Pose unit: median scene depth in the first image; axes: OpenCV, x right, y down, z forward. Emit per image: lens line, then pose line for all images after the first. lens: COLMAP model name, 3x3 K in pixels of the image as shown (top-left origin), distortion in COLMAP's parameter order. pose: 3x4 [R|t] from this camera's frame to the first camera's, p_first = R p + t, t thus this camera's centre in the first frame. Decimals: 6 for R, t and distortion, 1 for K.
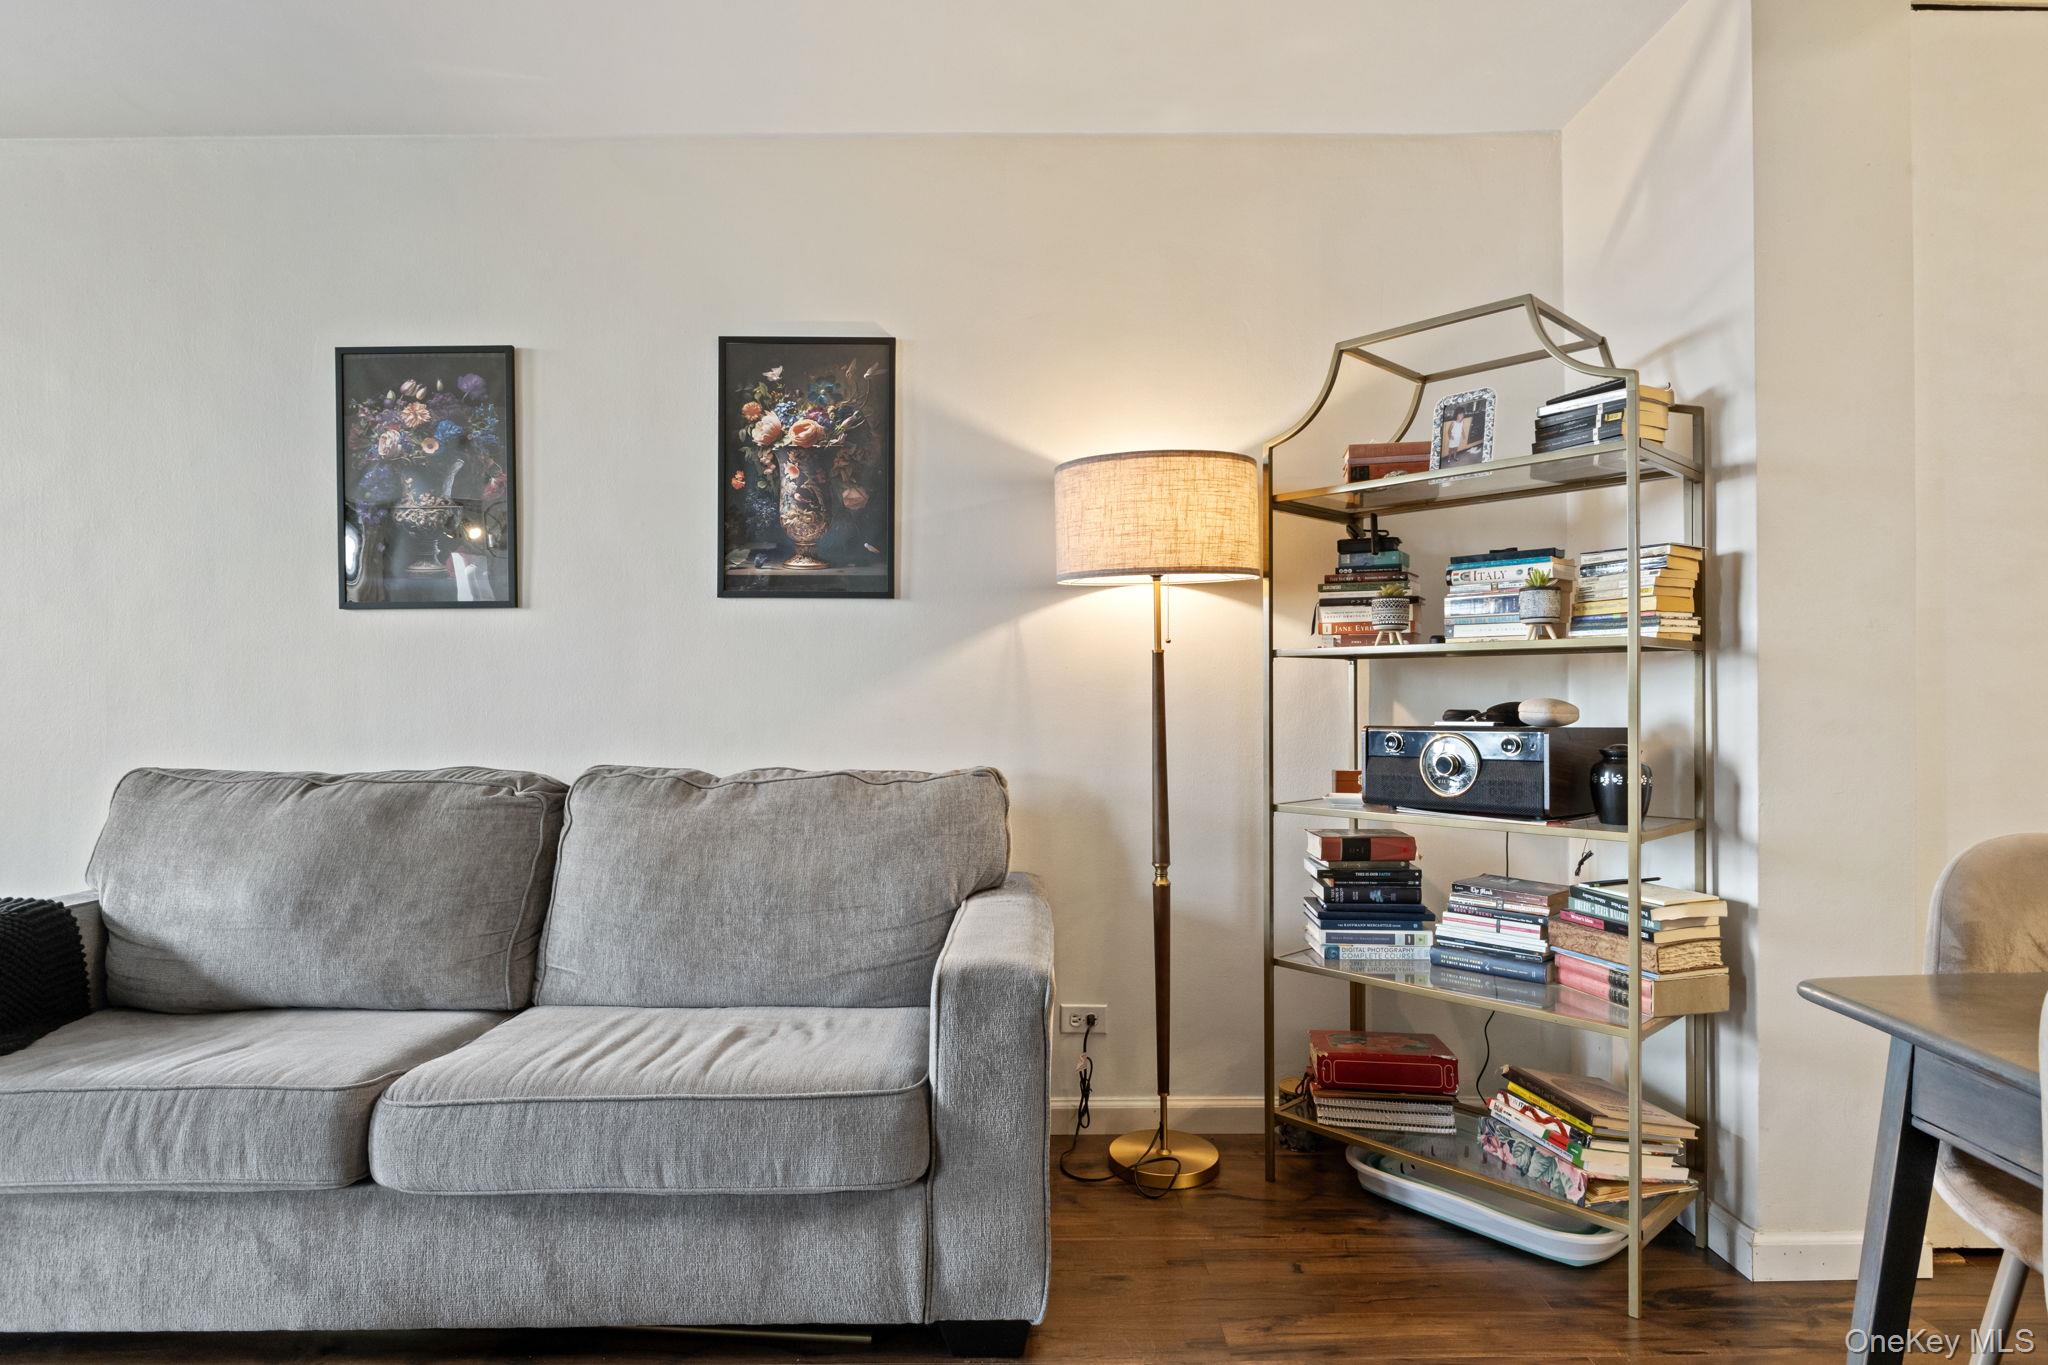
lens RADIAL K [[1118.8, 0, 1020.7], [0, 1118.8, 690.0], [0, 0, 1]] dist [-0.002285, -0.001108]
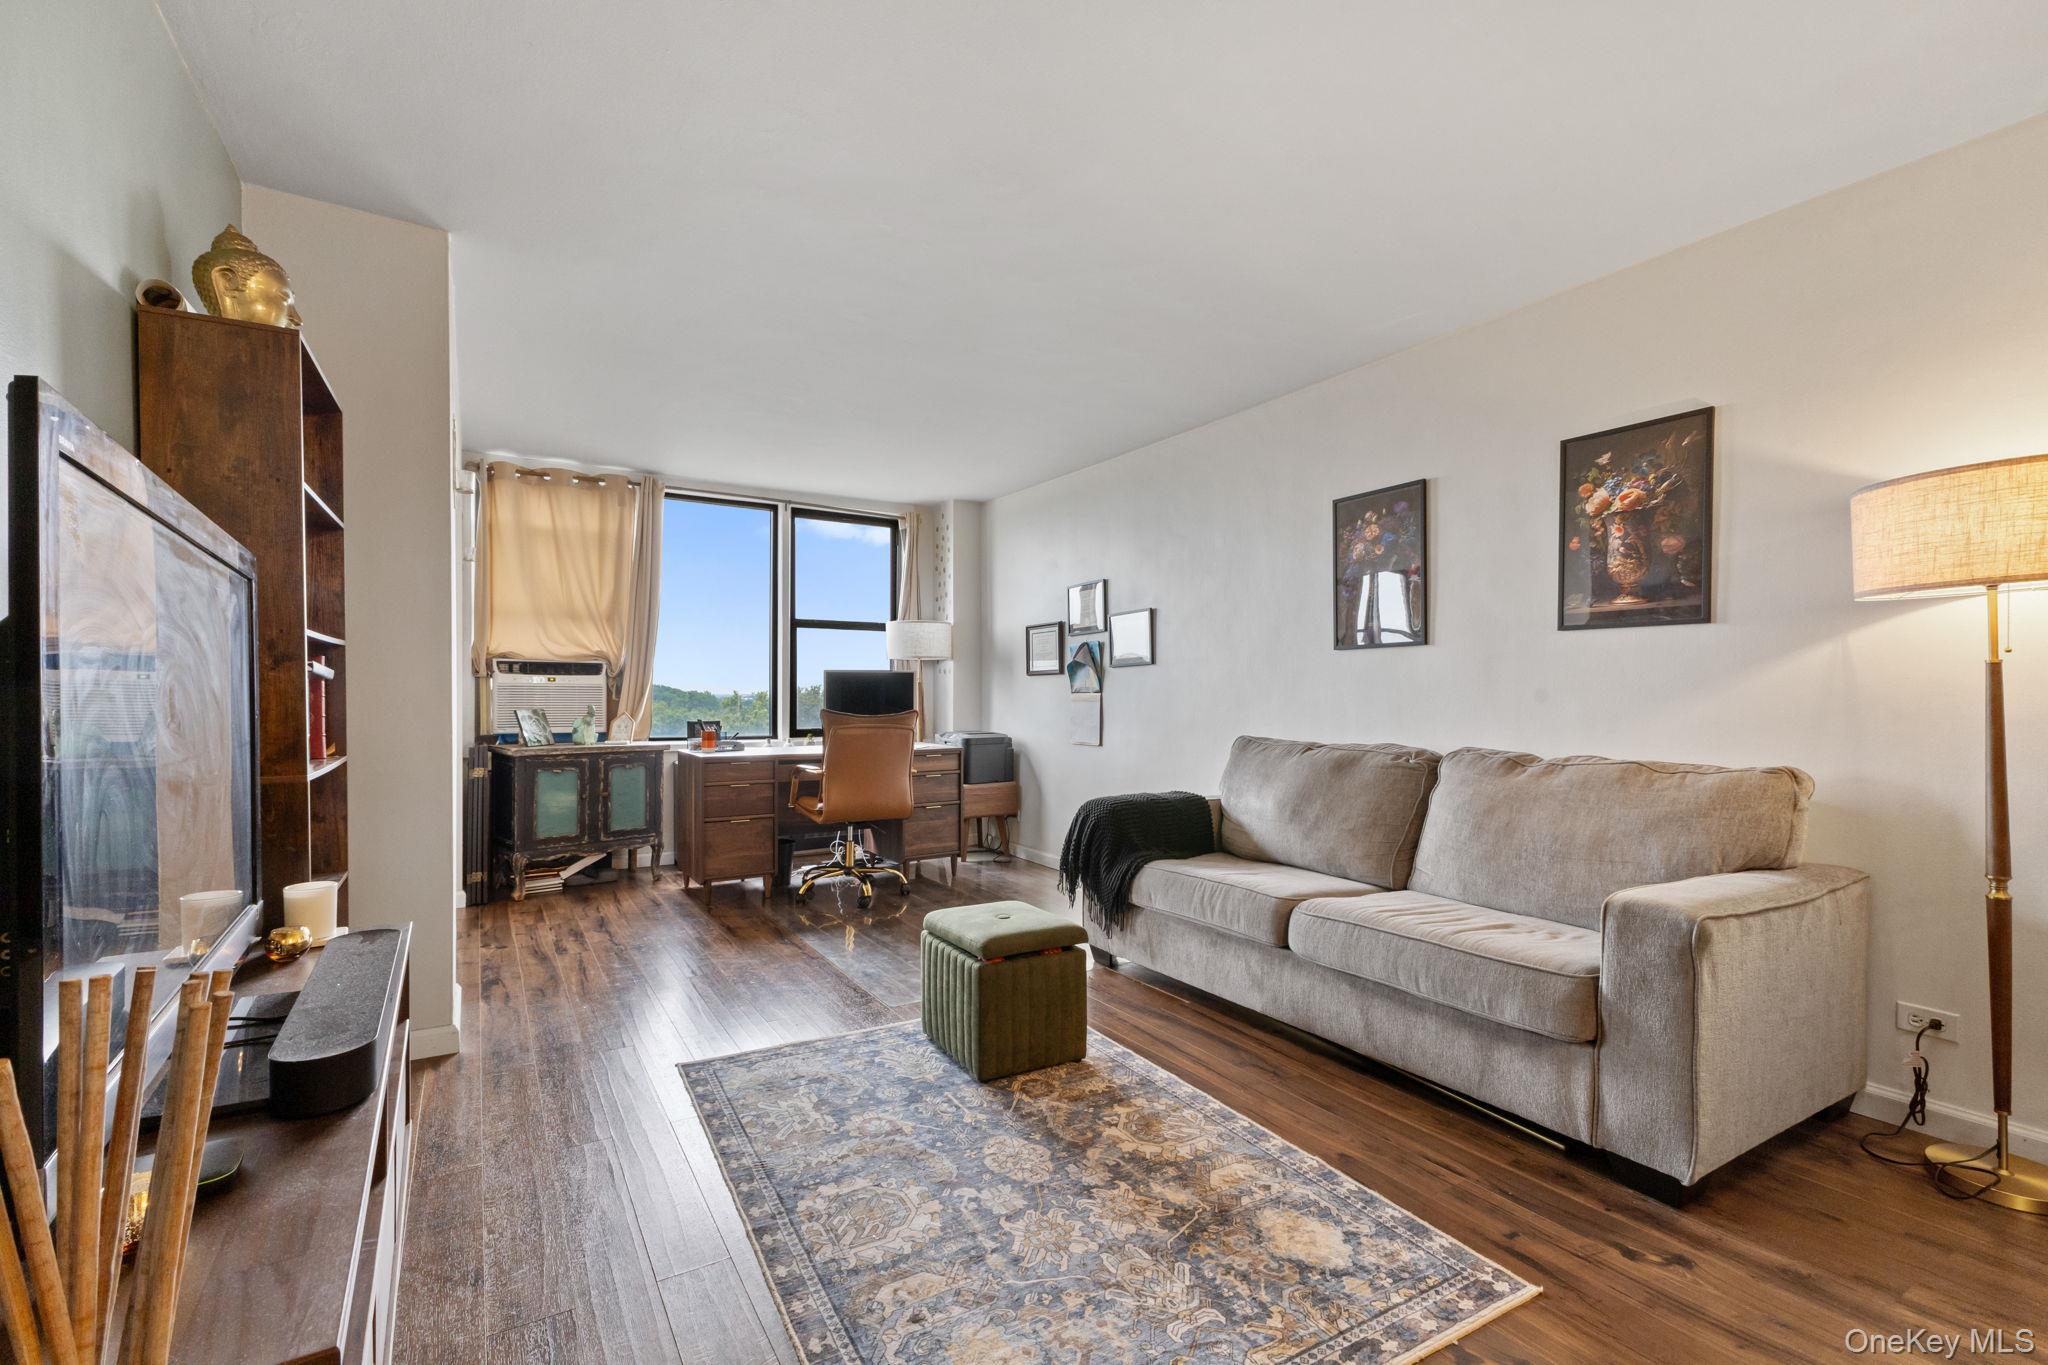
lens RADIAL K [[891.5, 0, 1030.7], [0, 891.5, 701.6], [0, 0, 1]] dist [0.008359, -0.000141]
pose [[0.523213, 0.009584, -0.852148, 0.368727], [-0.005736, 0.999954, 0.007725, -0.000282], [0.852183, 0.000846, 0.523244, -0.146581]]
